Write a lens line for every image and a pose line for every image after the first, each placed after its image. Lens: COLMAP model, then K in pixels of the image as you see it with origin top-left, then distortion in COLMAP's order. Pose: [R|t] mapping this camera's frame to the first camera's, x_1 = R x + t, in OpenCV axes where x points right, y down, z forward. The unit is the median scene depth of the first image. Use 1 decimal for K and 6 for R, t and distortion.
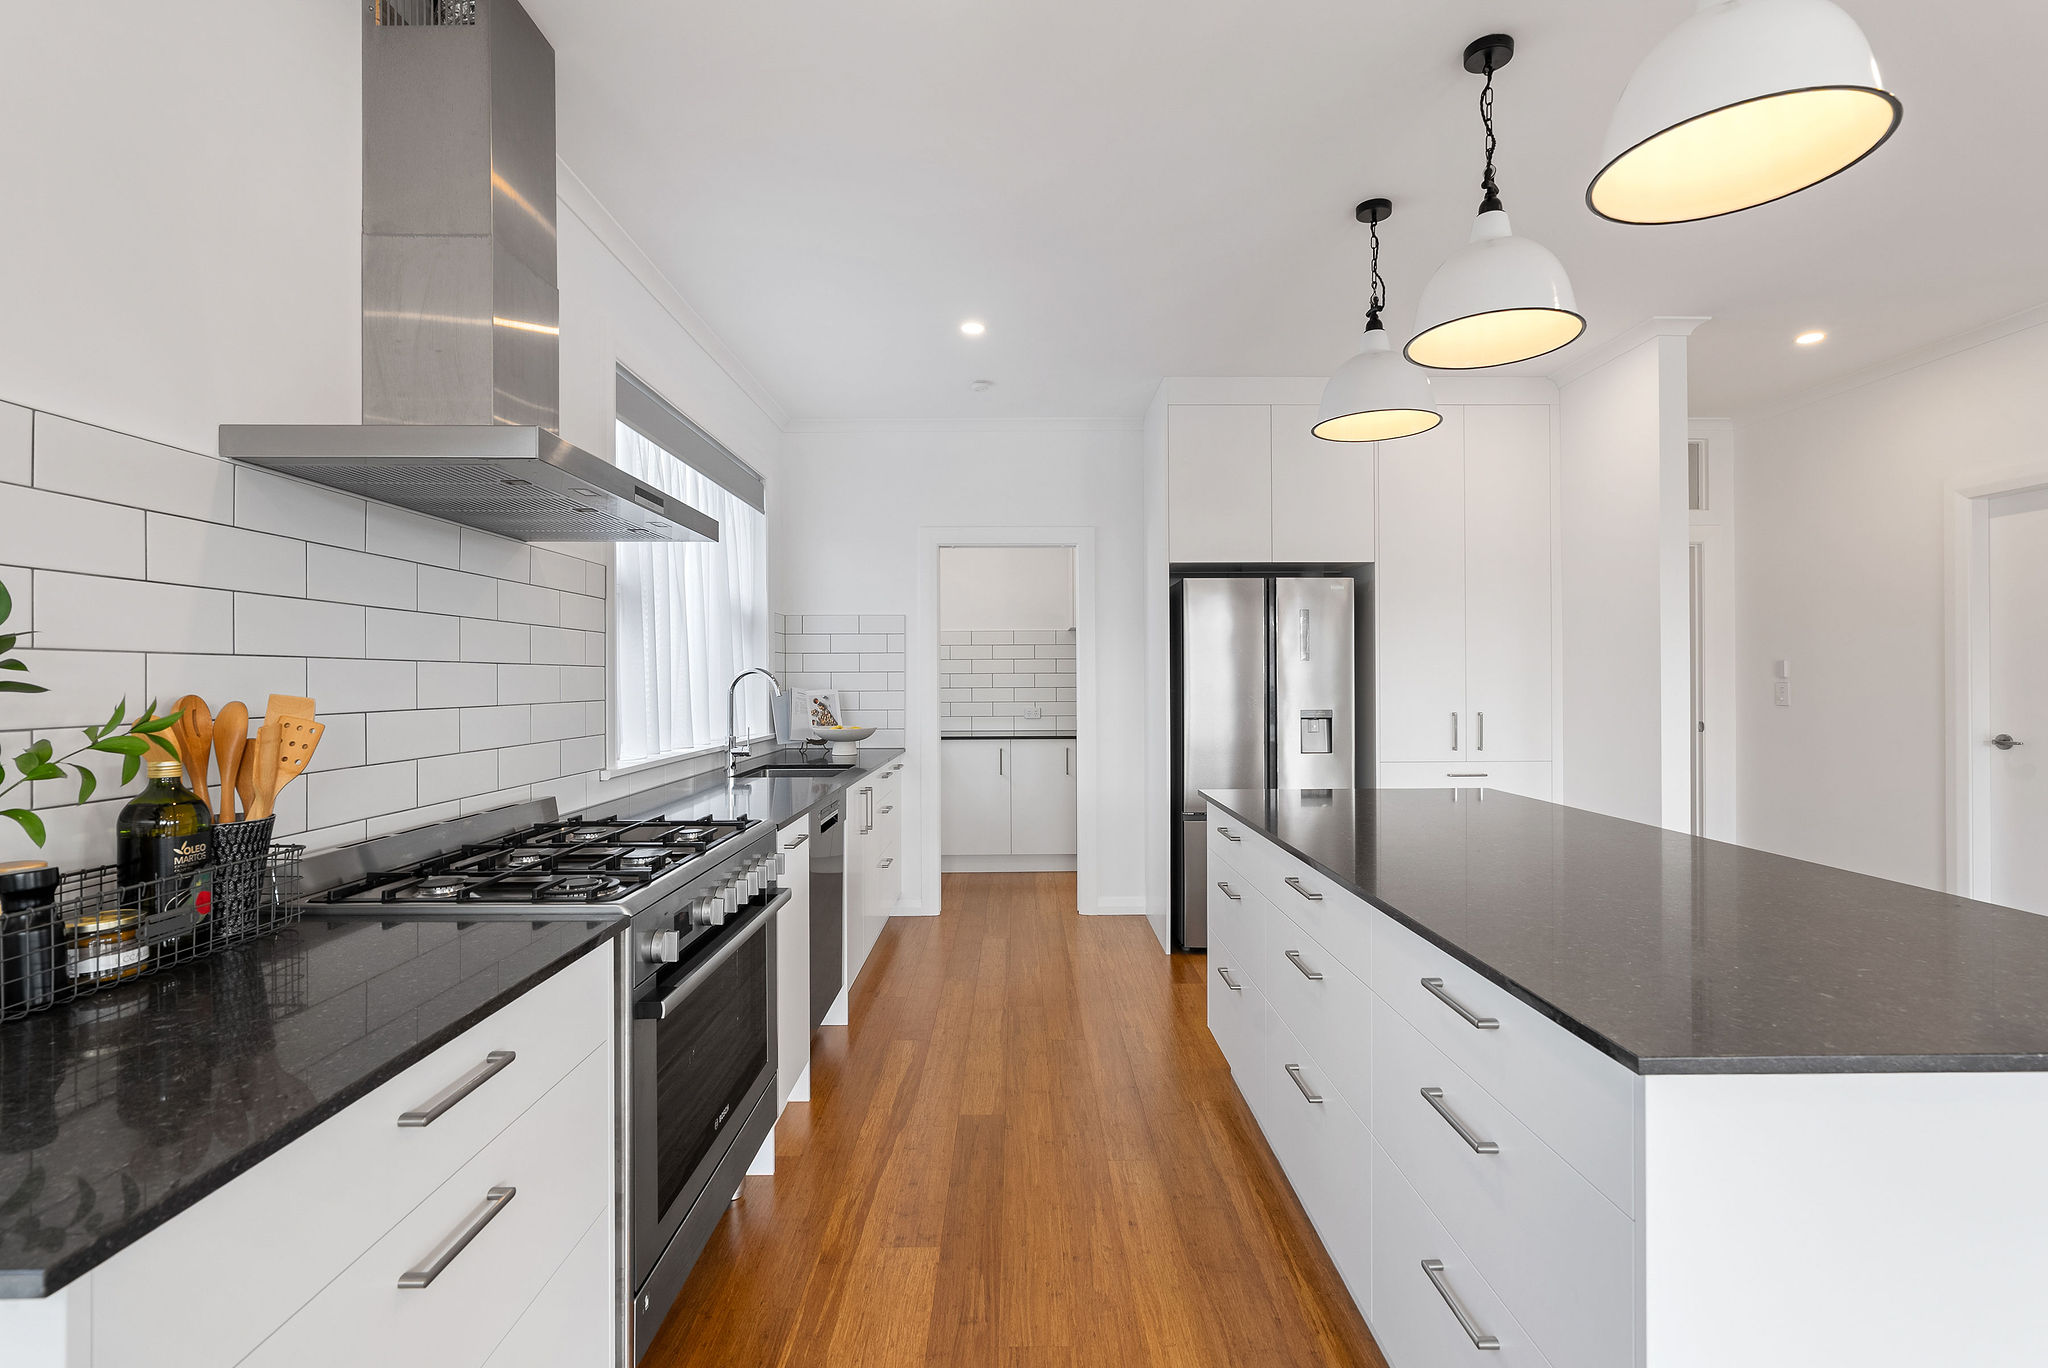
lens RADIAL K [[946.5, 0, 1029.3], [0, 946.5, 670.5], [0, 0, 1]] dist [-0.005975, 0.002265]
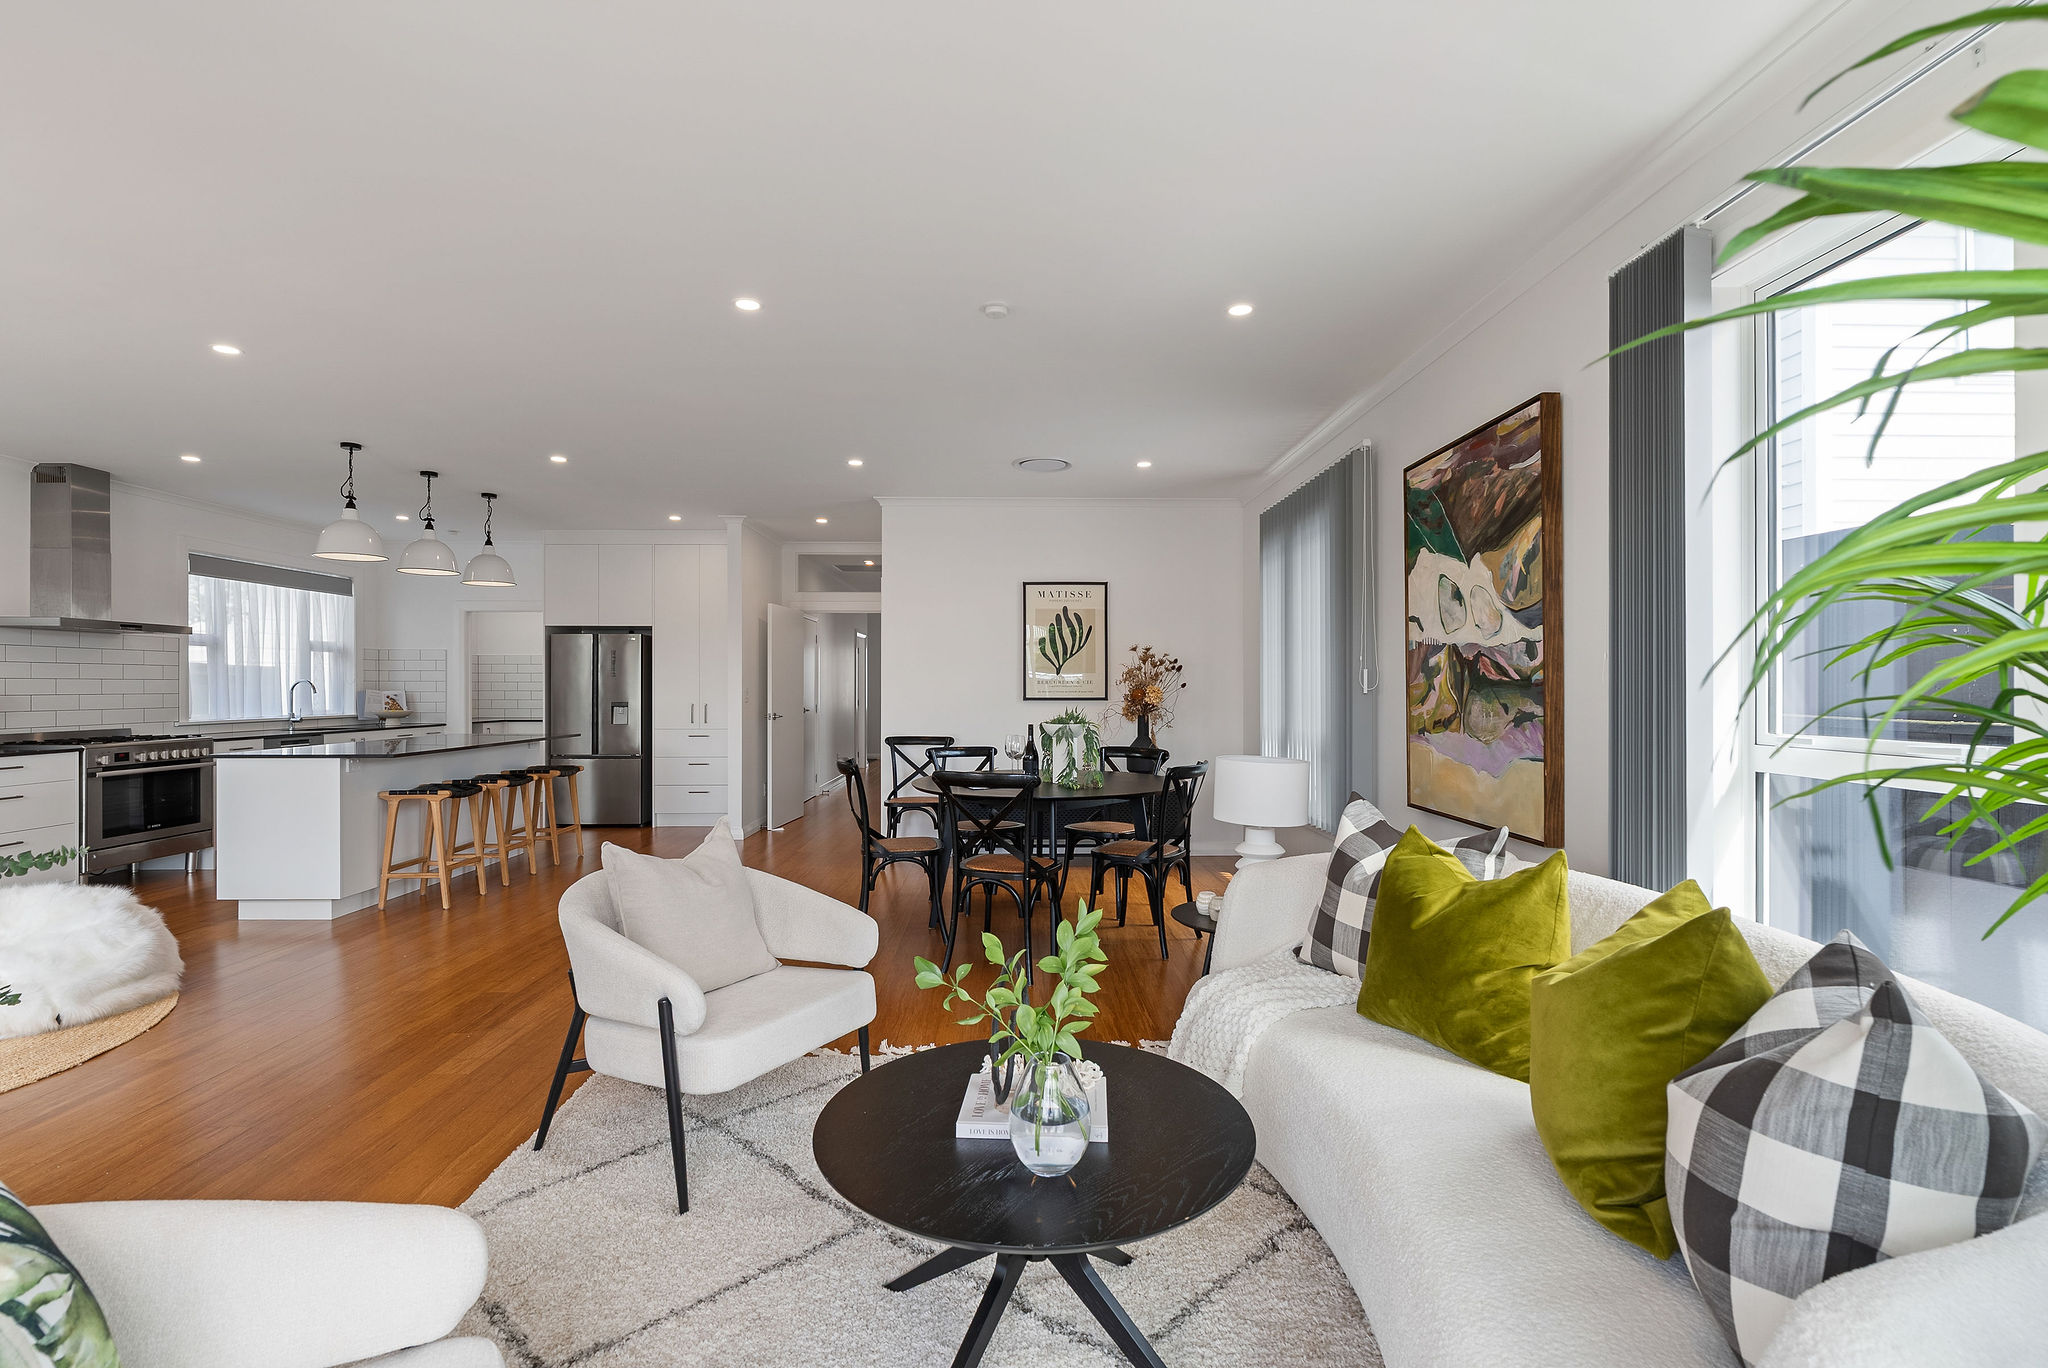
lens RADIAL K [[946.5, 0, 1035.5], [0, 946.5, 685.0], [0, 0, 1]] dist [-0.005975, 0.002265]
pose [[0.999975, 0.002428, 0.006696, 1.190132], [-0.002488, 0.999957, 0.008971, -0.012142], [-0.006674, -0.008987, 0.999937, -0.989895]]
